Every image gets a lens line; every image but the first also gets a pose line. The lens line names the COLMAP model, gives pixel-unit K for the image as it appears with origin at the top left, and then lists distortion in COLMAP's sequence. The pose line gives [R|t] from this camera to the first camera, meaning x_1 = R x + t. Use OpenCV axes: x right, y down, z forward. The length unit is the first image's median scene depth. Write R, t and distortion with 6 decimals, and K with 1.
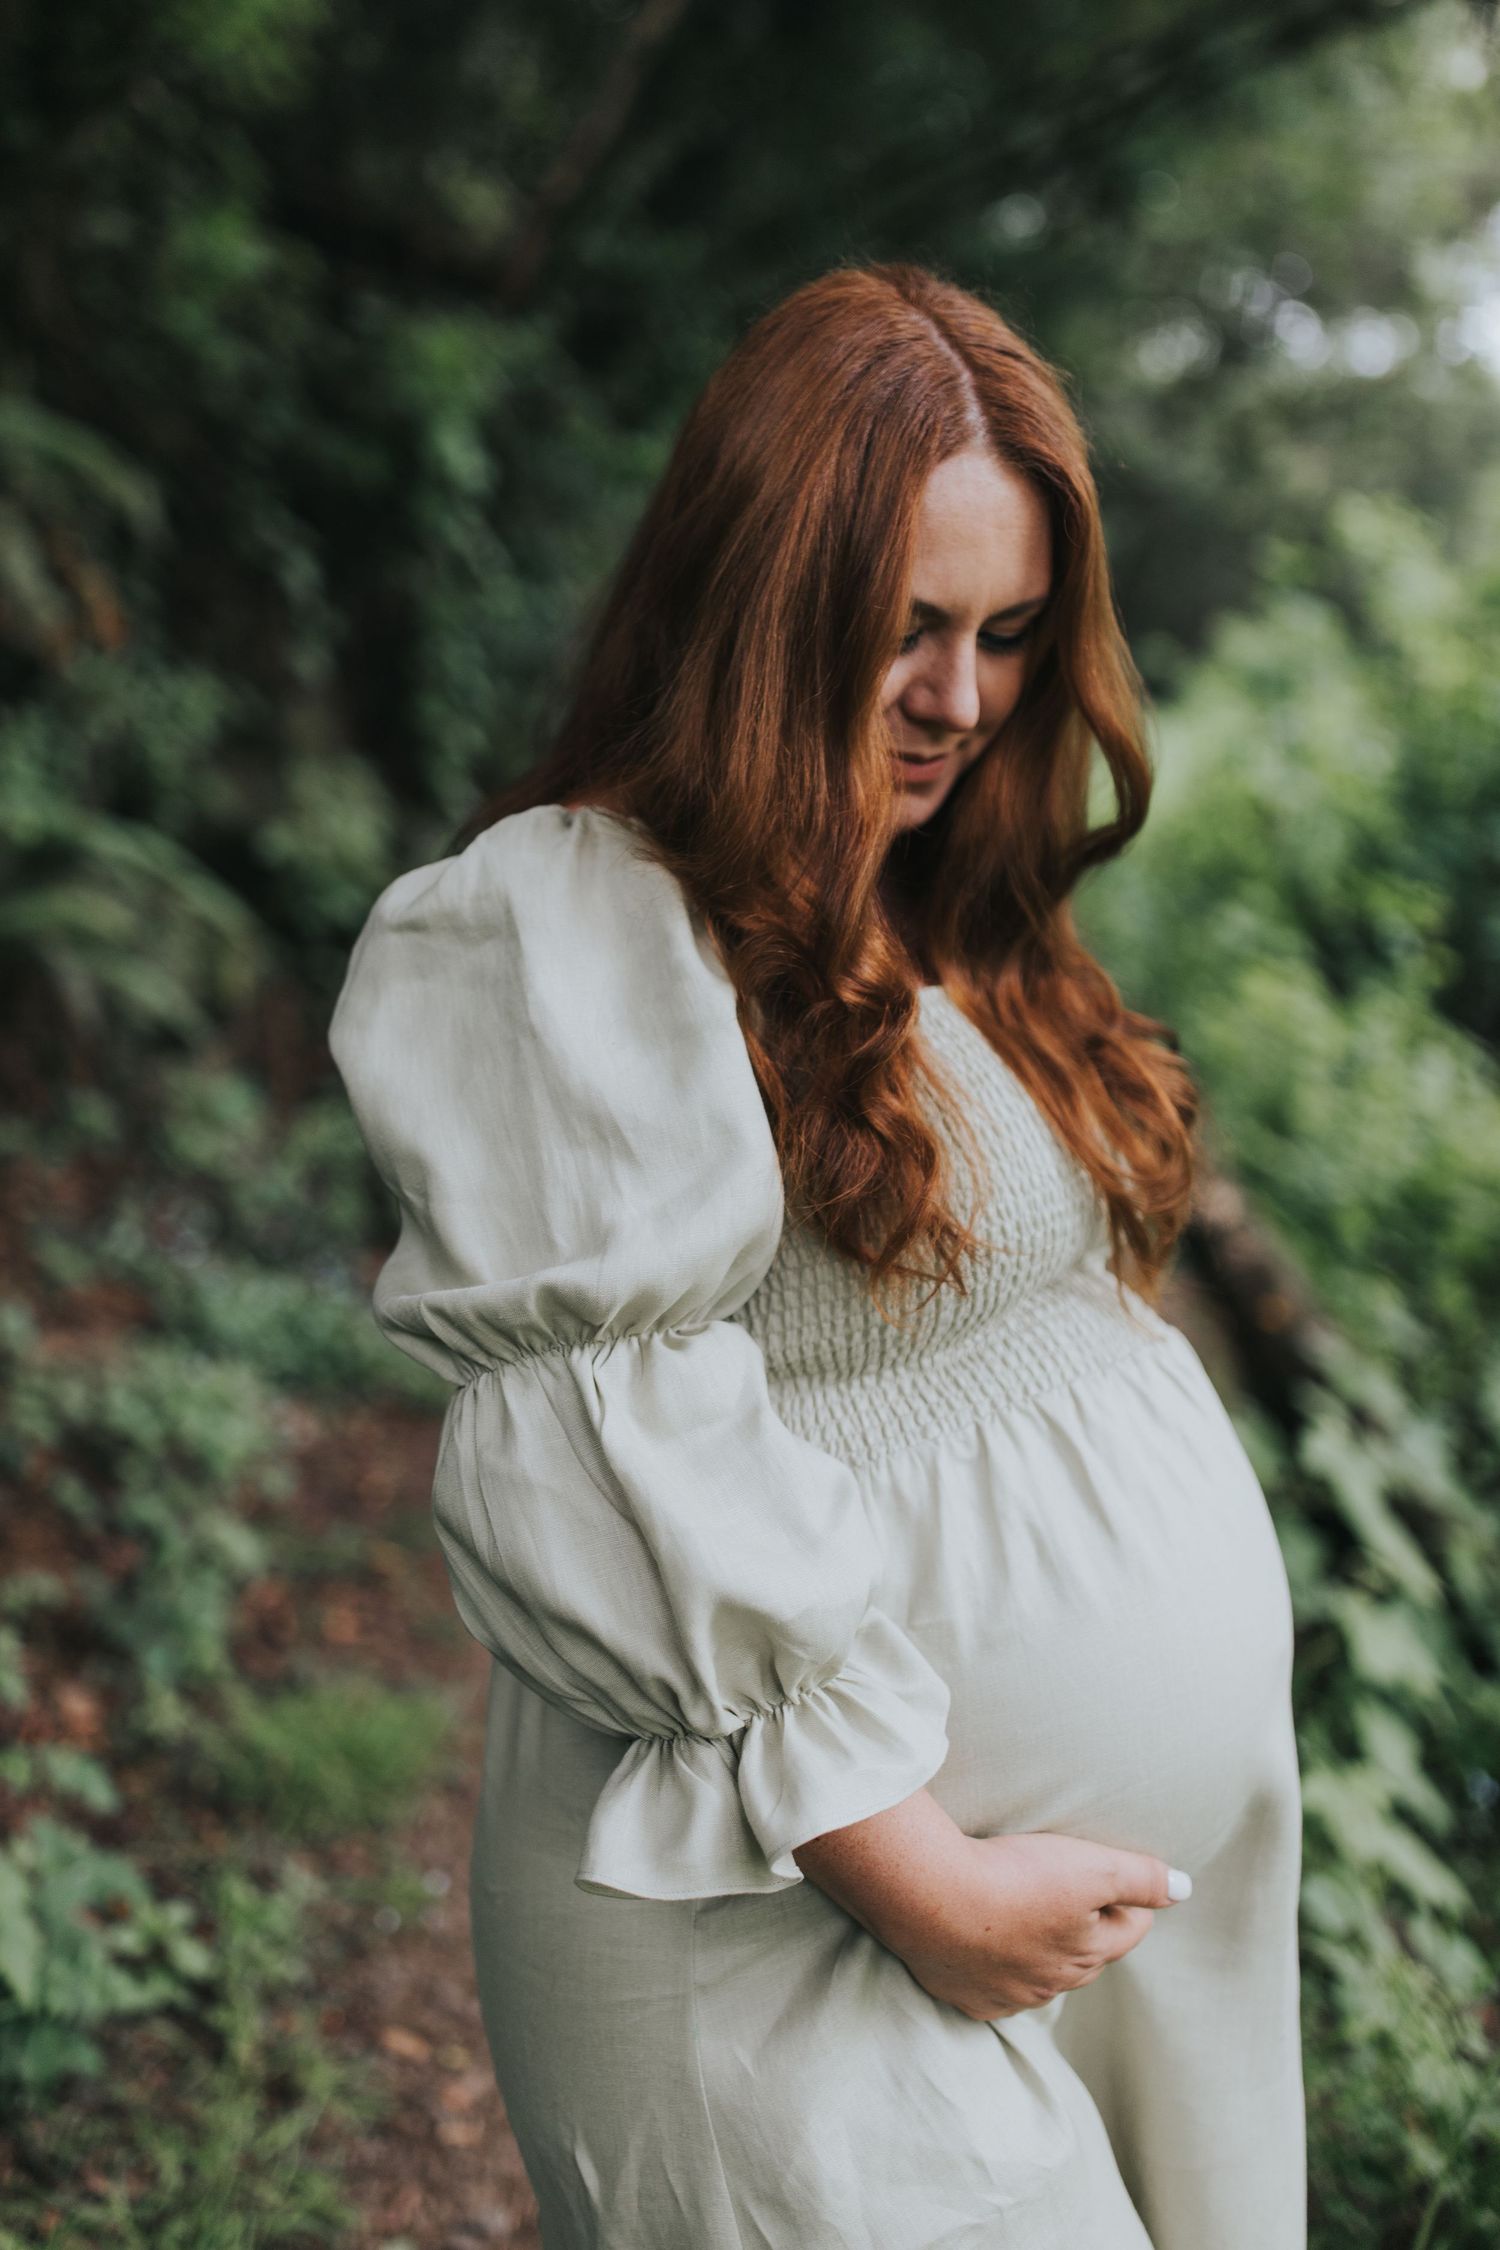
lens RADIAL K [[2238.1, 0, 749.1], [0, 2238.1, 949.1], [0, 0, 1]] dist [0.109487, -0.000185]
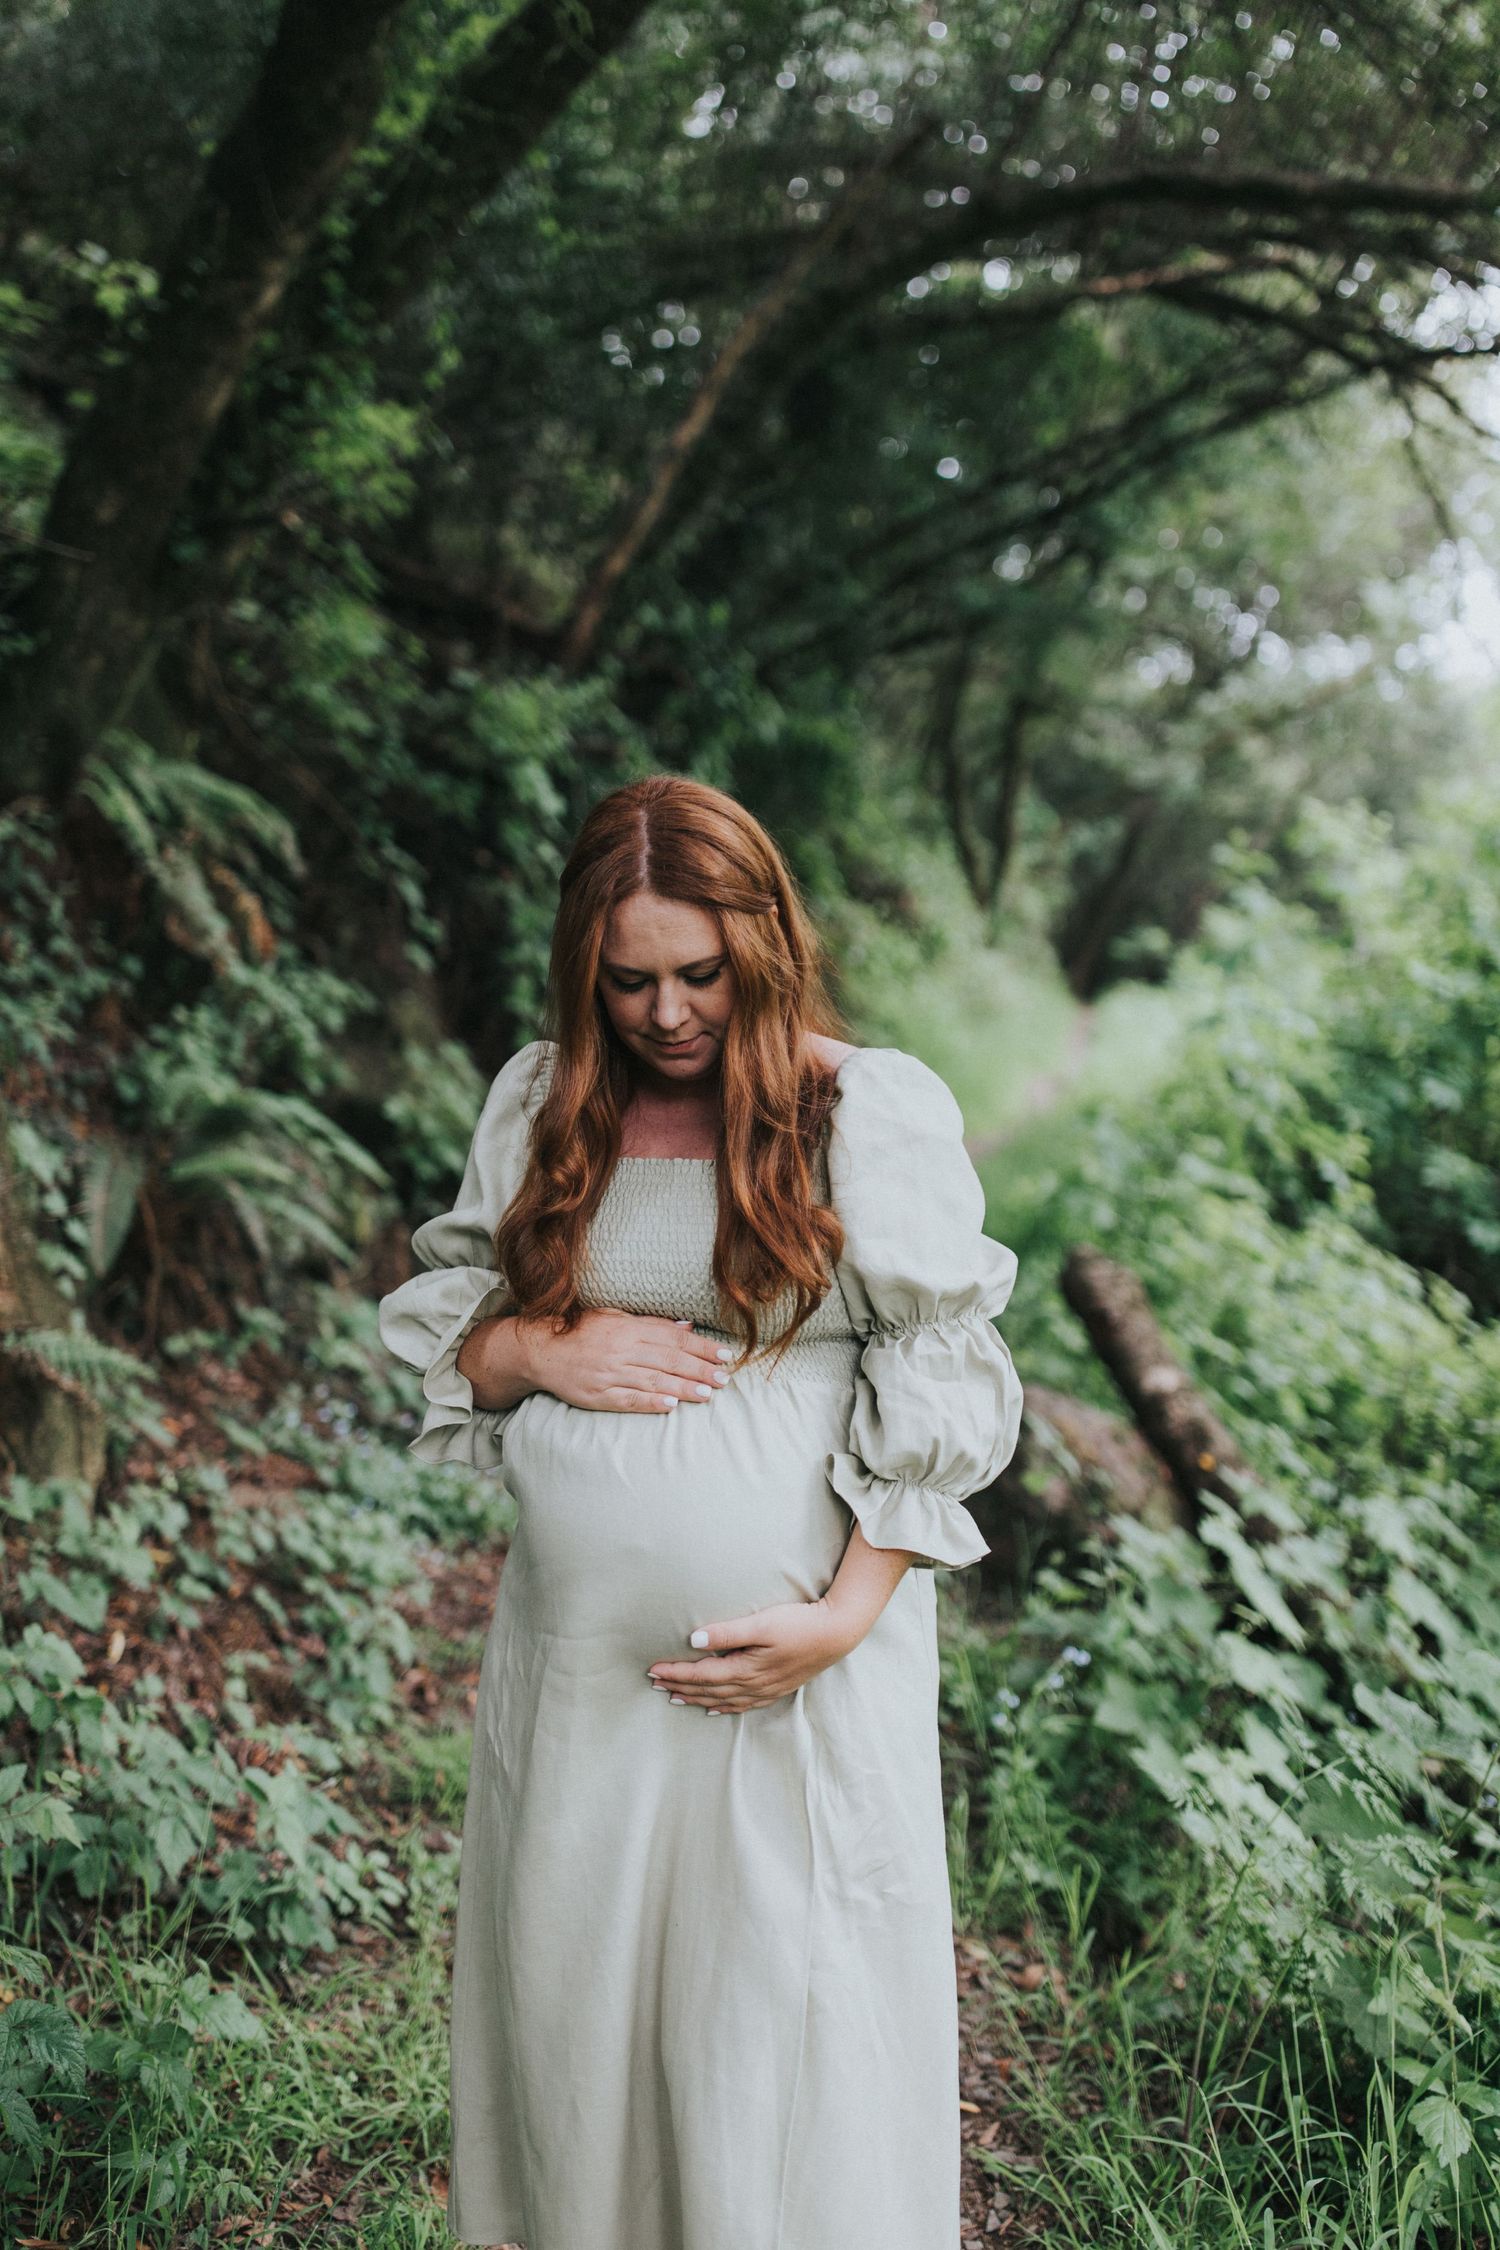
lens RADIAL K [[2068.5, 0, 750.0], [0, 2068.5, 1125.0], [0, 0, 1]] dist [0.003779, -0.014545]
pose [[0.999531, -0.022417, -0.020873, 0.005192], [0.021482, 0.998800, -0.044013, 0.012919], [0.021835, 0.043544, 0.998813, -0.101135]]
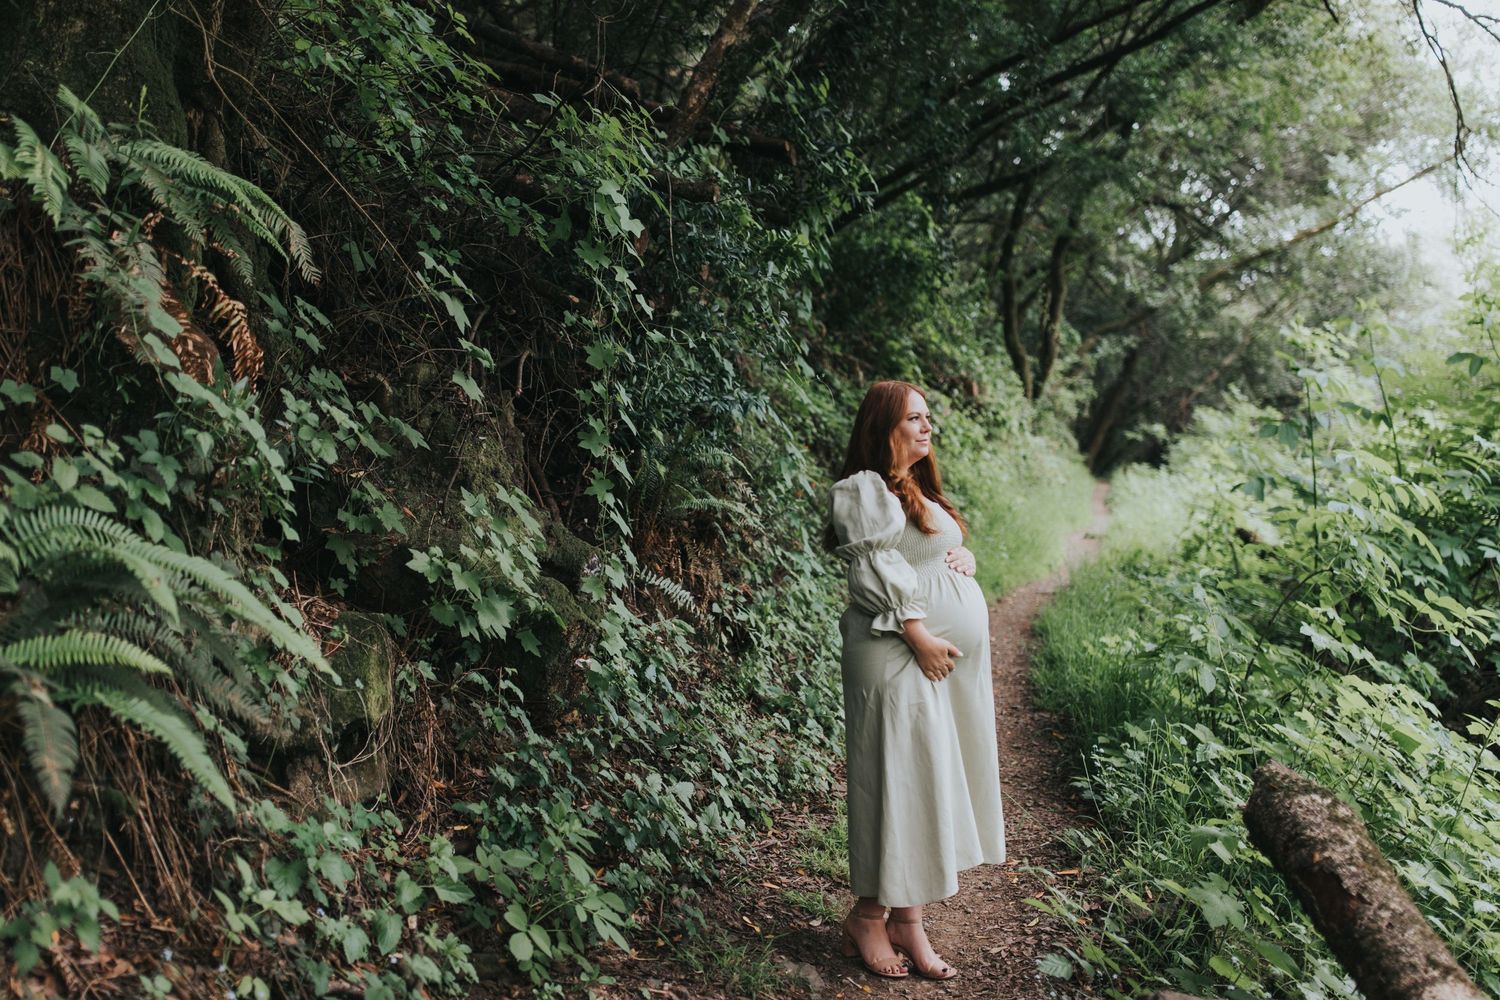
lens RADIAL K [[1379.0, 0, 750.0], [0, 1379.0, 500.0], [0, 0, 1]] dist [0.003779, -0.014545]
pose [[0.995814, -0.004479, -0.091294, -0.000786], [-0.003469, 0.996227, -0.086715, -0.018239], [0.091338, 0.086669, 0.992041, 0.337719]]
